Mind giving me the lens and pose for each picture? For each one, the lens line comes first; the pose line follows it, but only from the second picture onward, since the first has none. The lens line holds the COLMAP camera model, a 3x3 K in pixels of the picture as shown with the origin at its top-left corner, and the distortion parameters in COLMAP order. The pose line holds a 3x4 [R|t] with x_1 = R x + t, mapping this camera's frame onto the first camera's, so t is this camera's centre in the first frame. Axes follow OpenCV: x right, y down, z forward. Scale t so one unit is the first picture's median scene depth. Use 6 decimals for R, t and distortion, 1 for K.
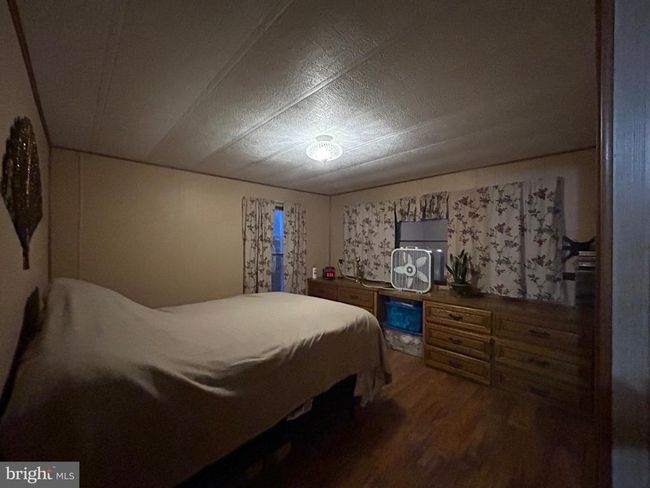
lens RADIAL K [[262.2, 0, 324.6], [0, 262.2, 242.3], [0, 0, 1]] dist [0.000184, 0.000568]
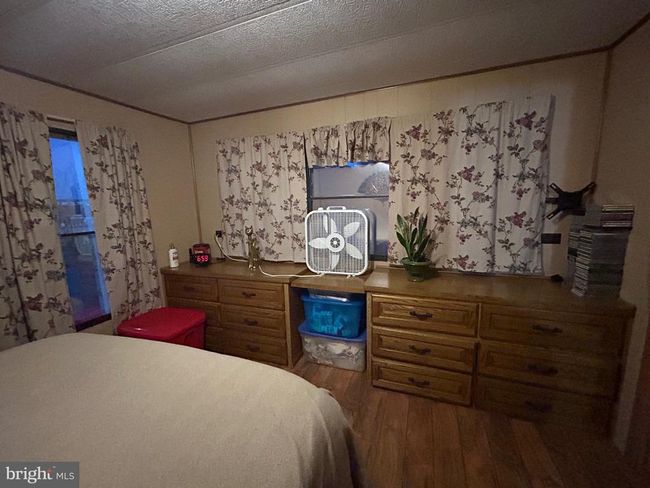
lens RADIAL K [[262.2, 0, 324.6], [0, 262.2, 242.3], [0, 0, 1]] dist [0.000184, 0.000568]
pose [[0.899411, -0.100446, 0.425406, 0.026855], [0.033163, 0.986114, 0.162725, -0.002343], [-0.435843, -0.132249, 0.890253, 0.449692]]
